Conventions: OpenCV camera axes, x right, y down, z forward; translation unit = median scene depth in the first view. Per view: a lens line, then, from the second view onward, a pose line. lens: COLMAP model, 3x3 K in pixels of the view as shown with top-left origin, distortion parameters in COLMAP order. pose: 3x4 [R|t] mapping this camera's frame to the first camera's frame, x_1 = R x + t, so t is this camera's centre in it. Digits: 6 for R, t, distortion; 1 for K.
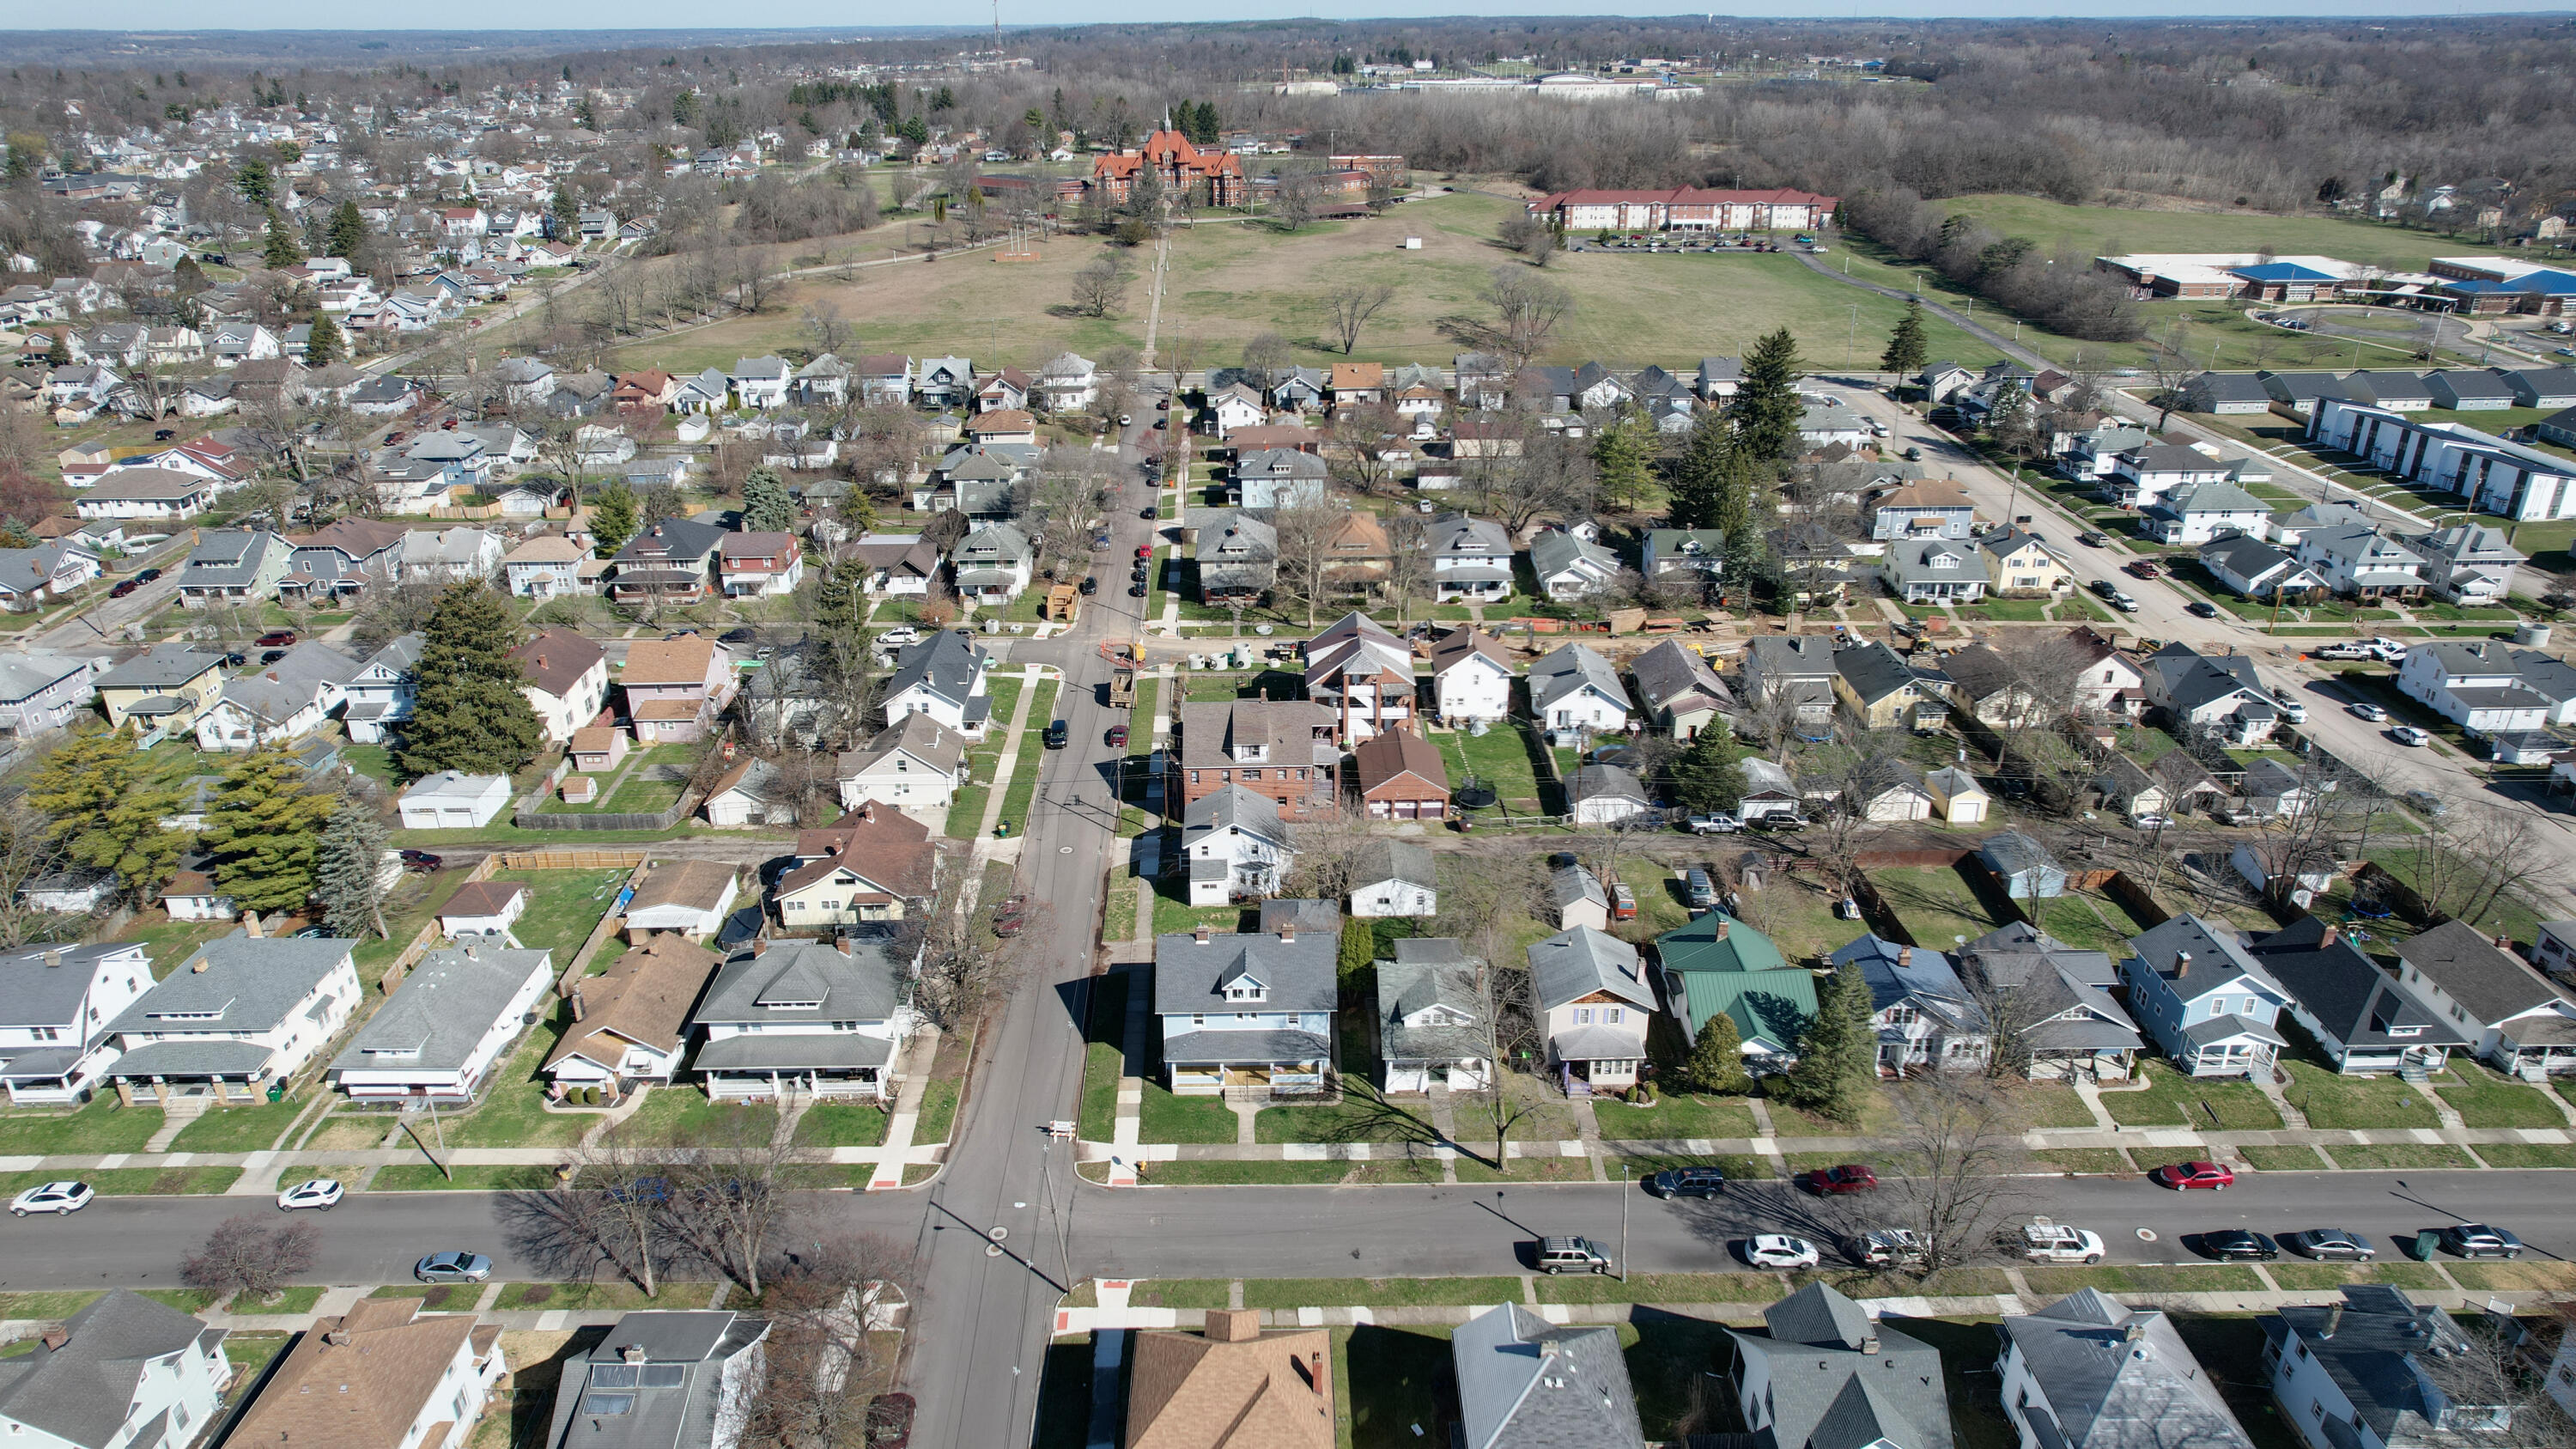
lens RADIAL K [[1649.5, 0, 1288.0], [0, 1649.5, 724.5], [0, 0, 1]] dist [-0.080359, 0.068912]
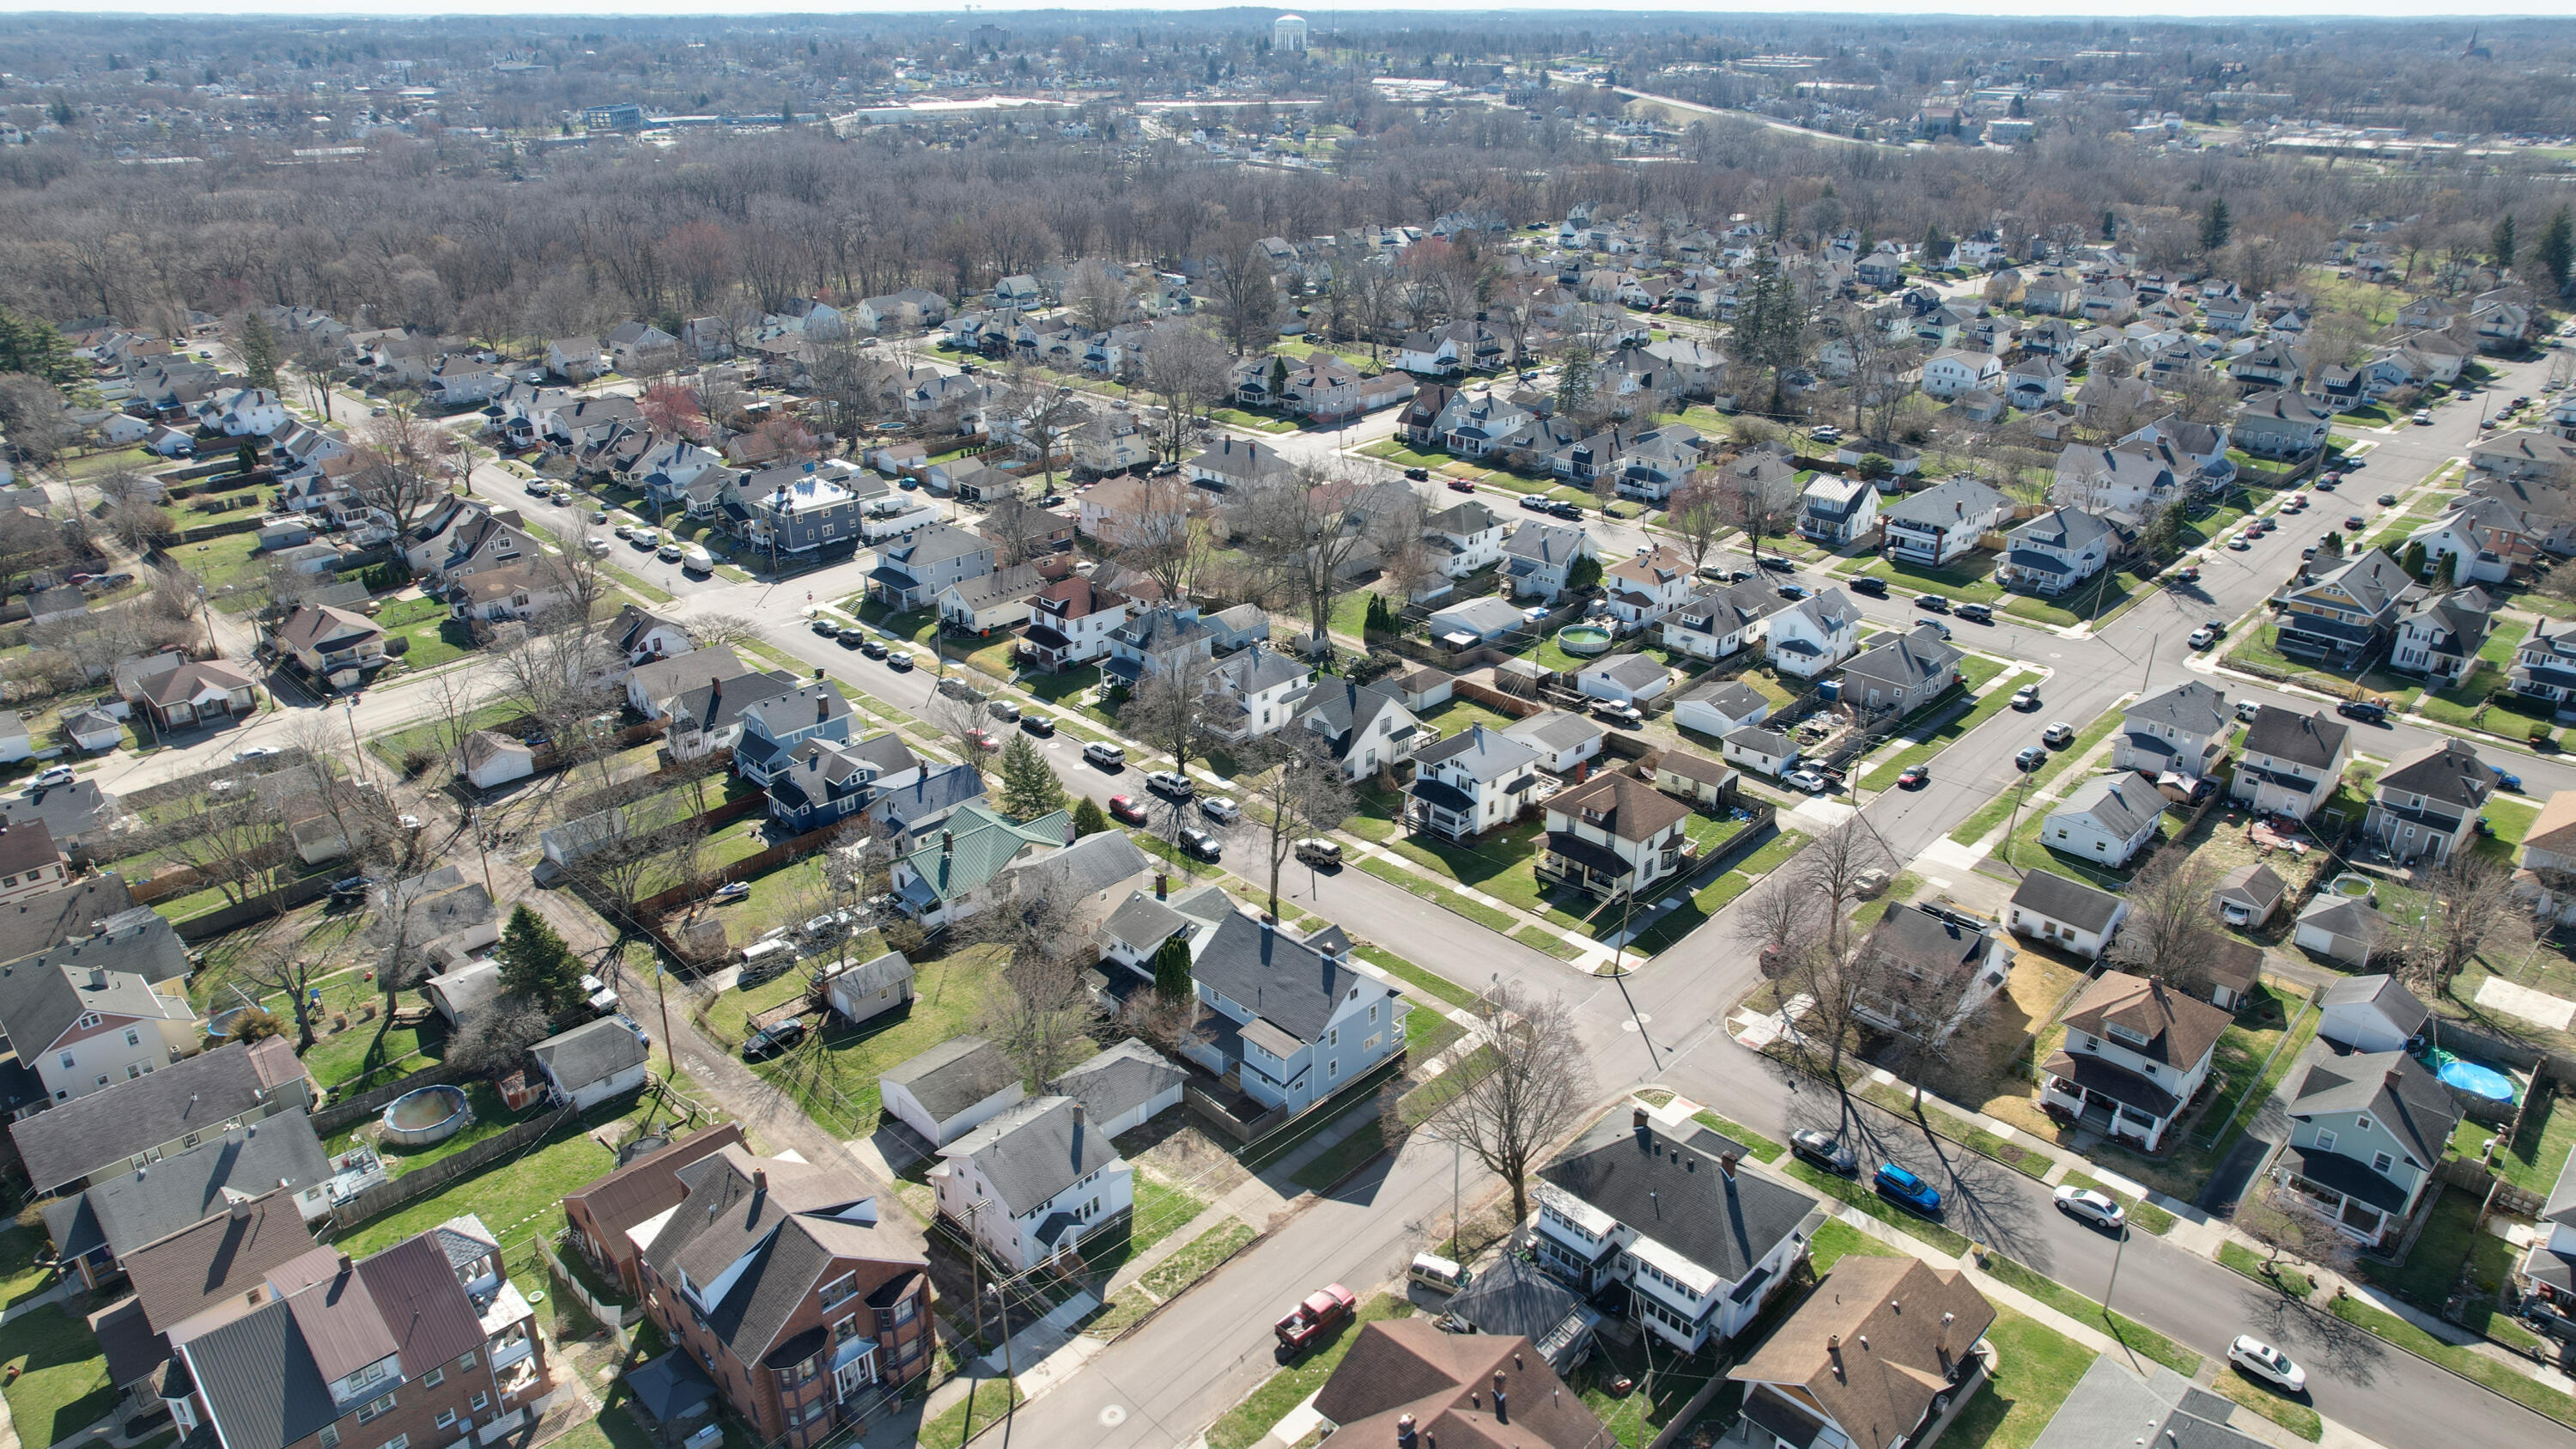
lens RADIAL K [[1649.5, 0, 1288.0], [0, 1649.5, 724.5], [0, 0, 1]] dist [-0.080359, 0.068912]
pose [[-0.702685, -0.286384, 0.651320, -0.351475], [0.283992, 0.726442, 0.625804, -0.327904], [-0.652367, 0.624713, -0.429129, 0.748384]]
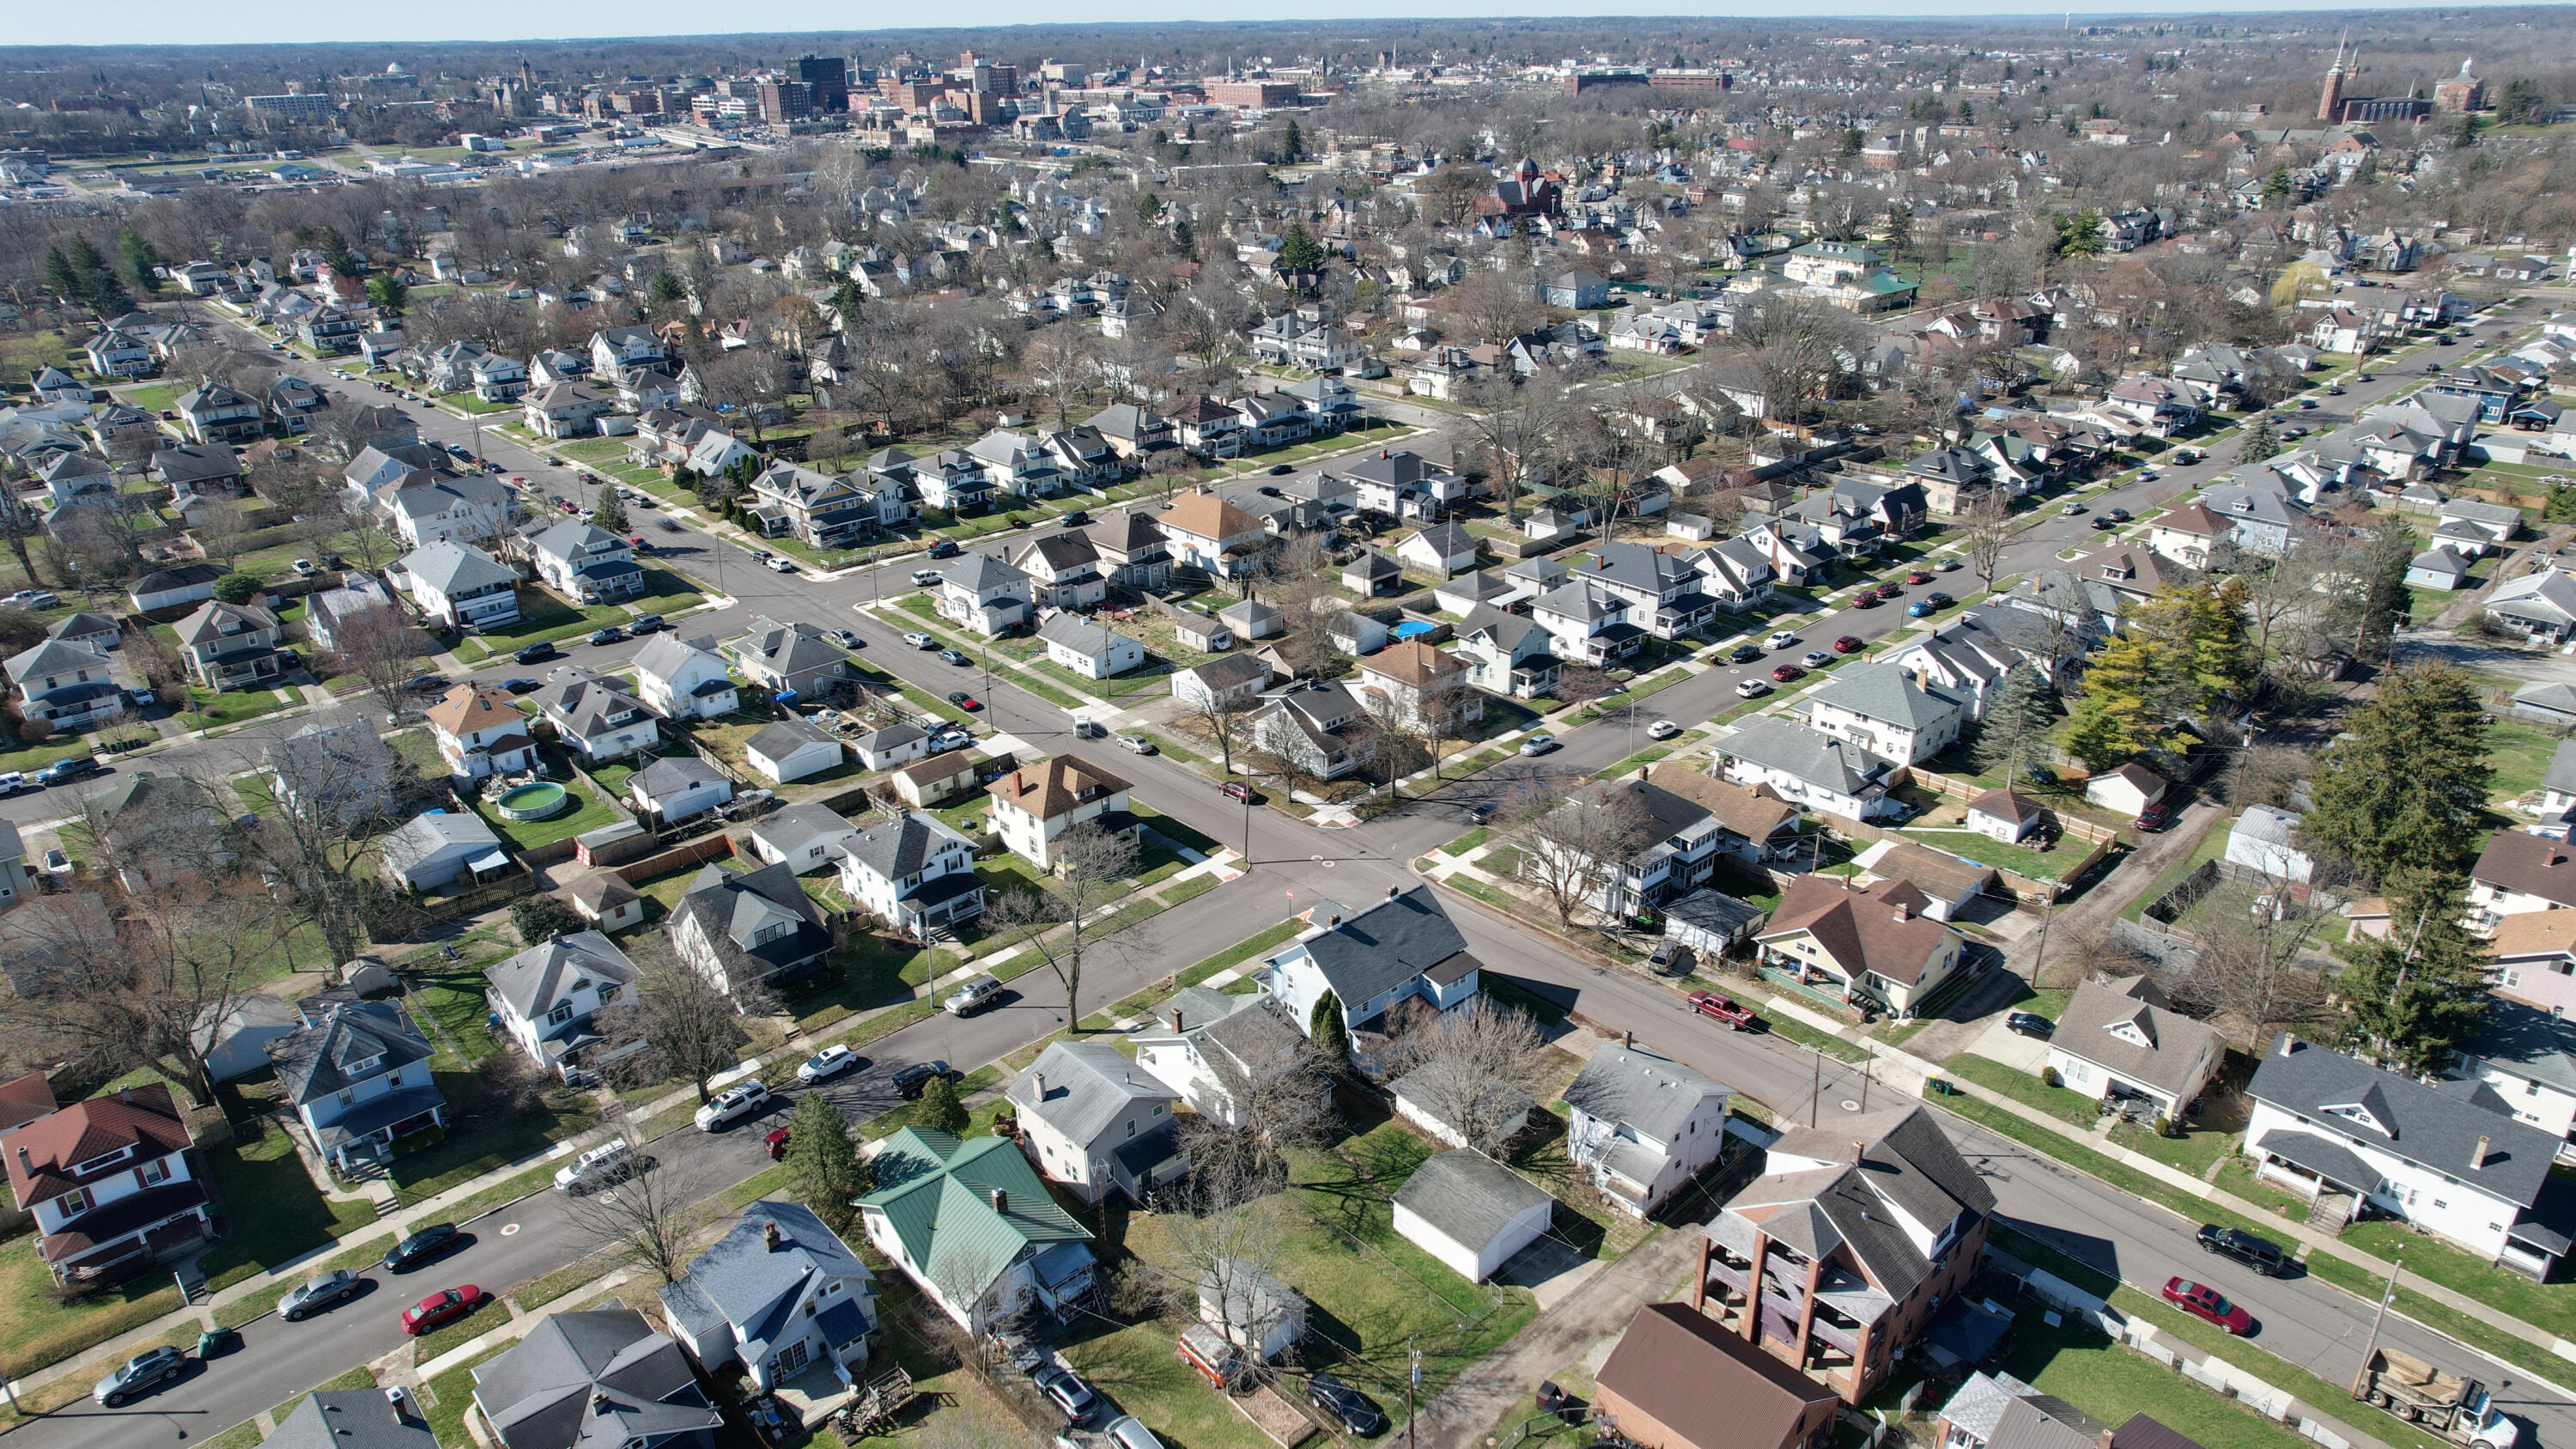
lens RADIAL K [[1649.5, 0, 1288.0], [0, 1649.5, 724.5], [0, 0, 1]] dist [-0.080359, 0.068912]
pose [[-0.743975, 0.278809, -0.607262, 0.338101], [-0.248536, 0.728131, 0.638792, -0.338284], [0.620267, 0.626172, -0.472417, 0.769717]]
